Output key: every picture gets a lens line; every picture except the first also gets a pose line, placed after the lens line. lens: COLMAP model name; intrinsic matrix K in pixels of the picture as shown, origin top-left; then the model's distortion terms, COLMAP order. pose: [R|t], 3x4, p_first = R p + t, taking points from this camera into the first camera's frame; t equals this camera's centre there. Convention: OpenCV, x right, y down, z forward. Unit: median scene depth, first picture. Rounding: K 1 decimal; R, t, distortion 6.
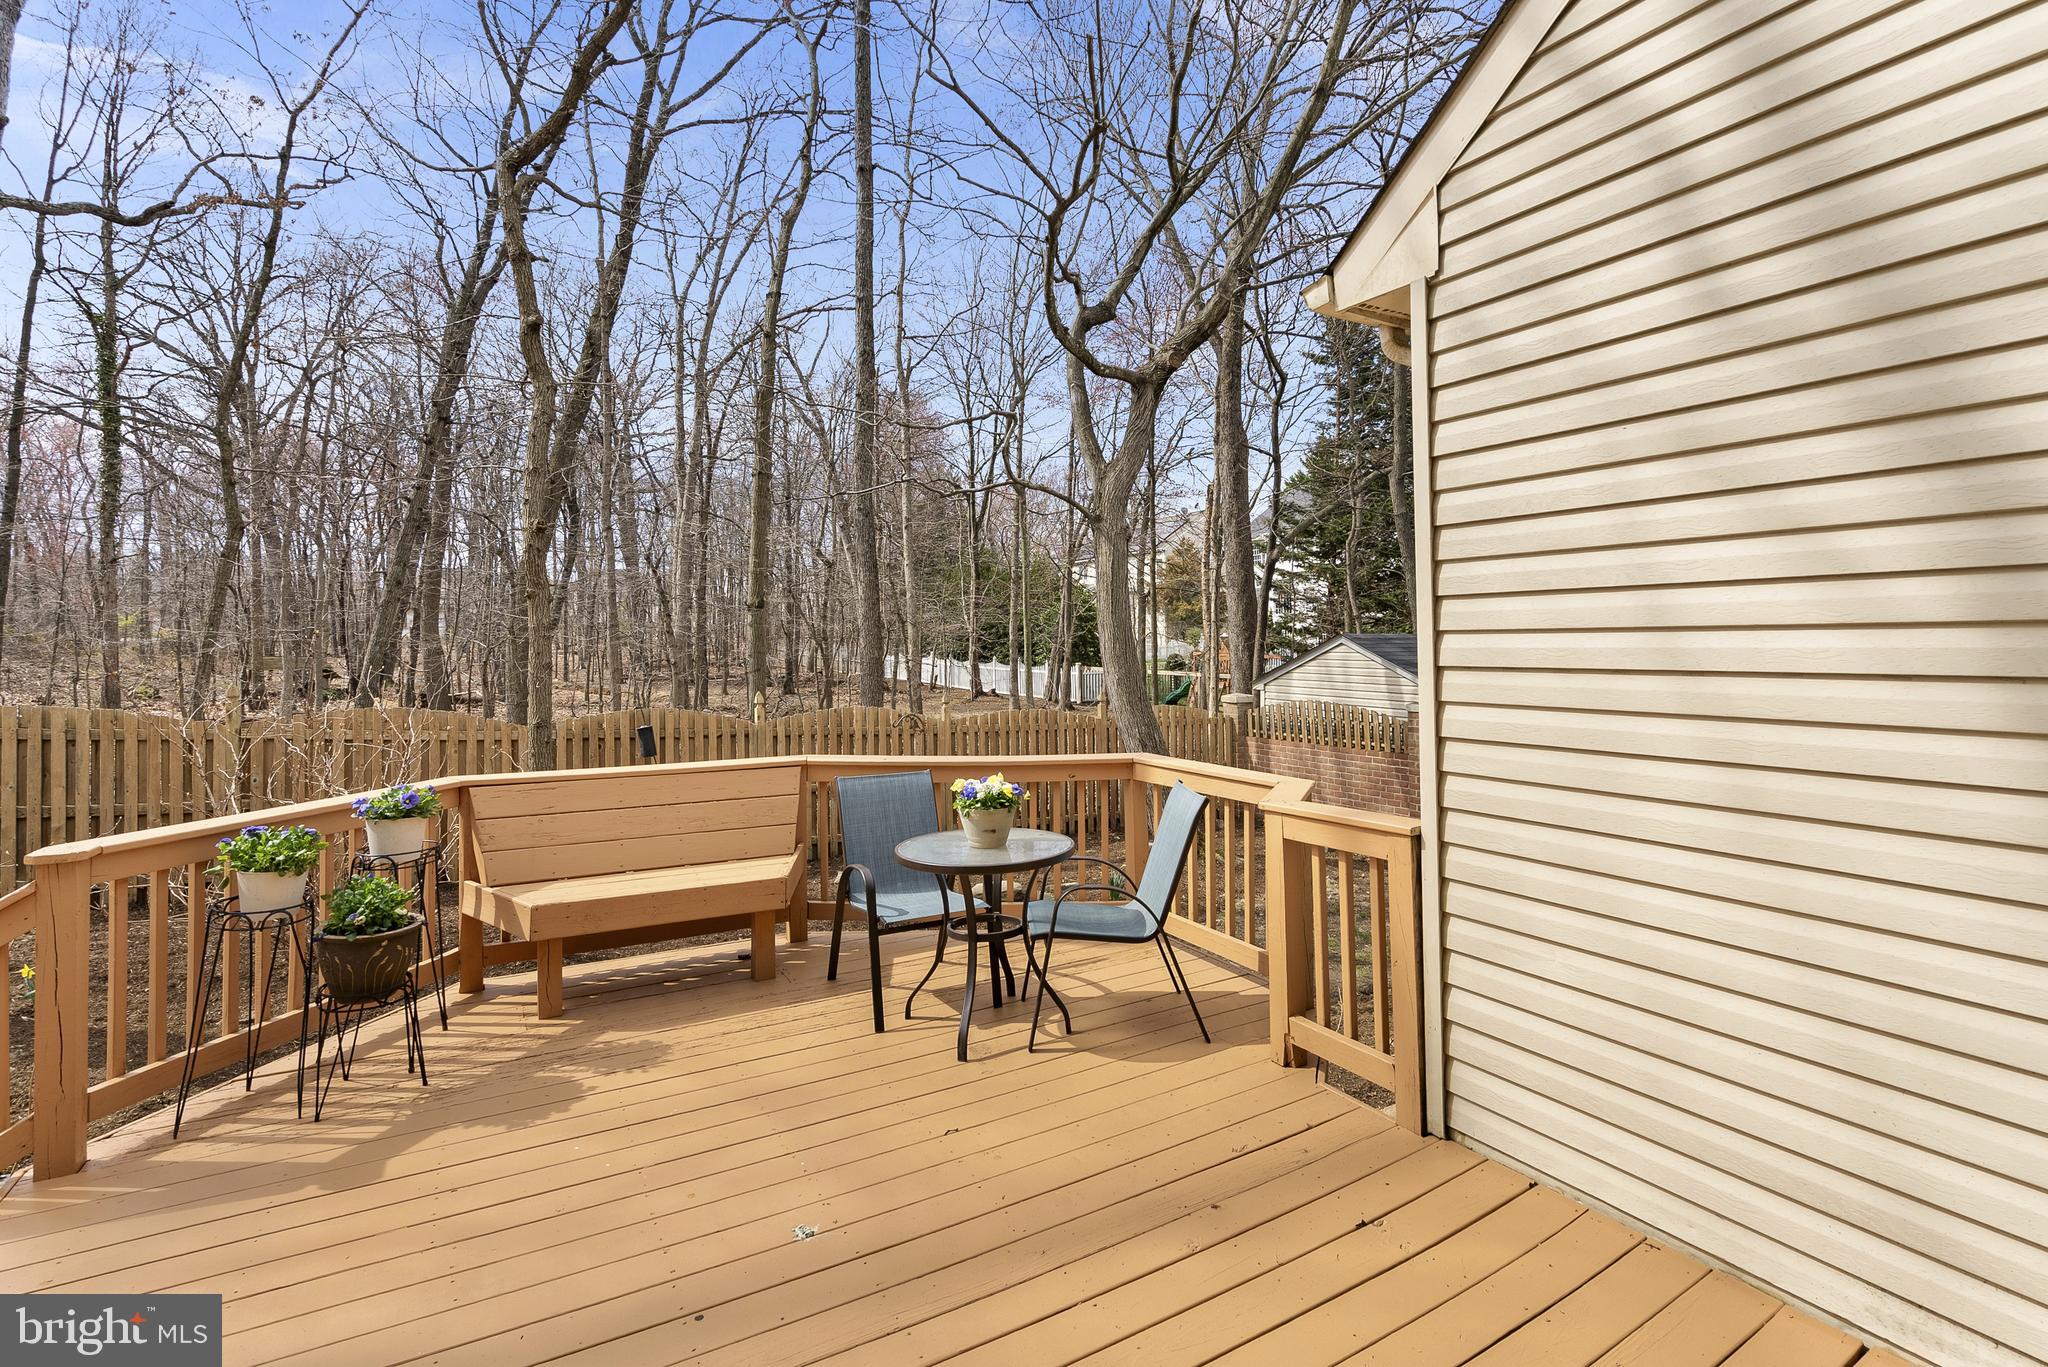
lens RADIAL K [[967.8, 0, 1020.9], [0, 967.8, 638.4], [0, 0, 1]] dist [0.000271, 0.000879]
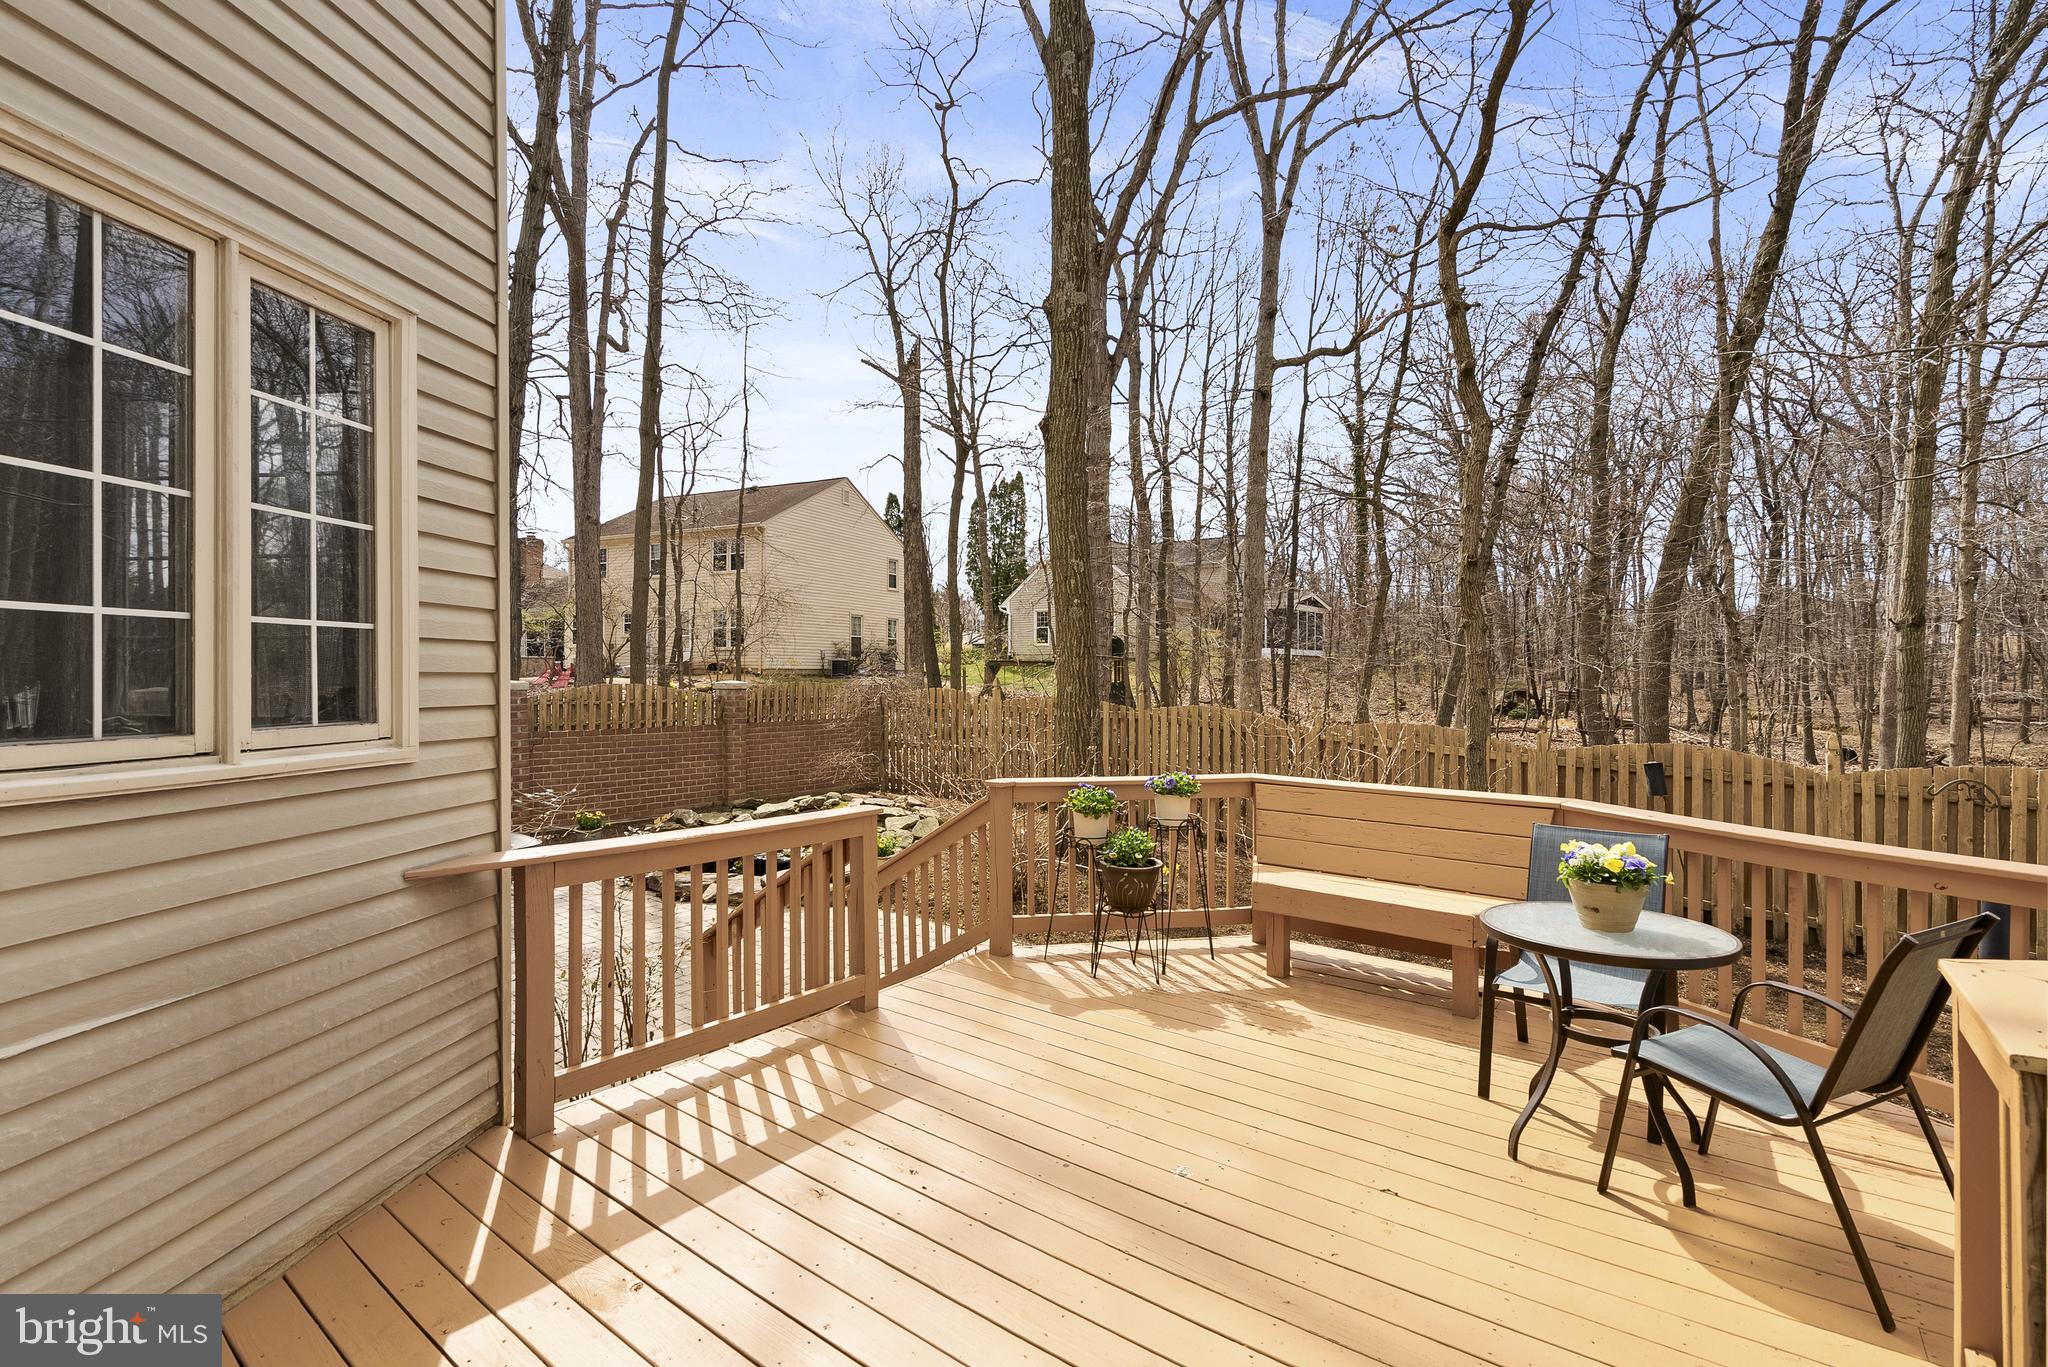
lens RADIAL K [[952.5, 0, 1022.0], [0, 952.5, 693.9], [0, 0, 1]] dist [-0.000419, 0.001679]
pose [[0.399754, 0.035115, -0.915950, 0.468330], [-0.005671, 0.999342, 0.035837, -0.006589], [0.916605, -0.009131, 0.399690, 0.225683]]
